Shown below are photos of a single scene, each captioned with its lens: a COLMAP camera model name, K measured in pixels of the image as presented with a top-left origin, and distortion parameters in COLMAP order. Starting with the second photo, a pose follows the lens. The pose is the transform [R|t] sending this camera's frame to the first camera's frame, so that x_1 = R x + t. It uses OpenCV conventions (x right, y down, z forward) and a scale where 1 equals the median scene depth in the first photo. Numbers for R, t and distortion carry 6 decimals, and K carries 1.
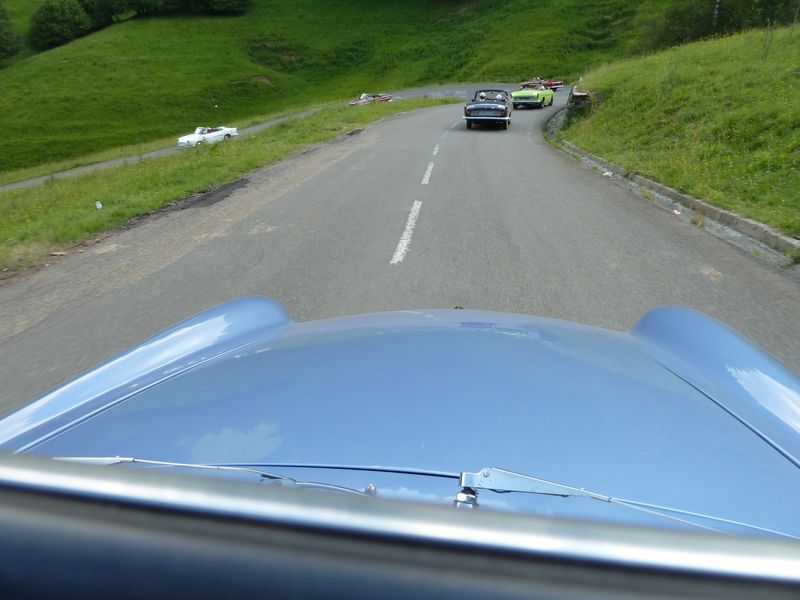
lens RADIAL K [[577.2, 0, 398.3], [0, 577.2, 298.8], [0, 0, 1]] dist [0.006191, -0.001862]
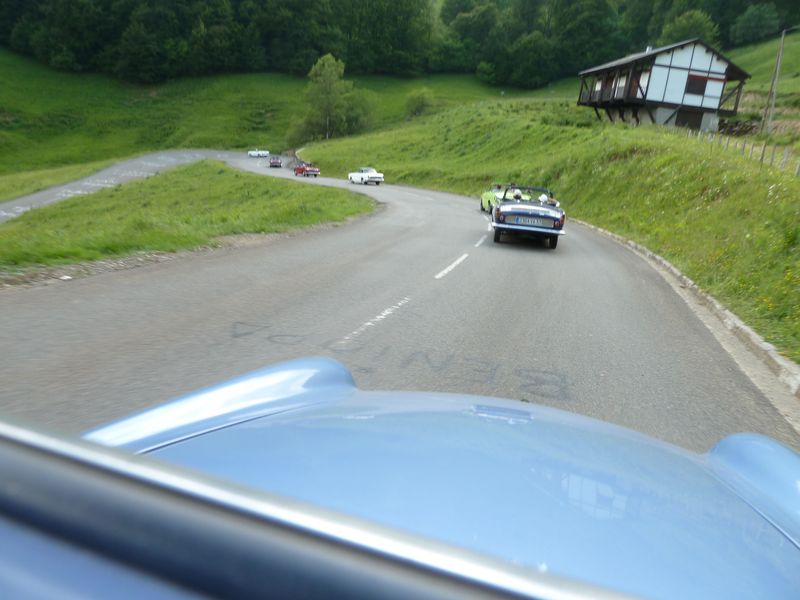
lens RADIAL K [[577.2, 0, 399.7], [0, 577.2, 301.0], [0, 0, 1]] dist [0.006191, -0.001862]
pose [[0.822728, -0.100322, 0.559512, -0.239947], [0.153715, 0.986896, -0.049075, 0.146798], [-0.547257, 0.126380, 0.827368, -0.408584]]
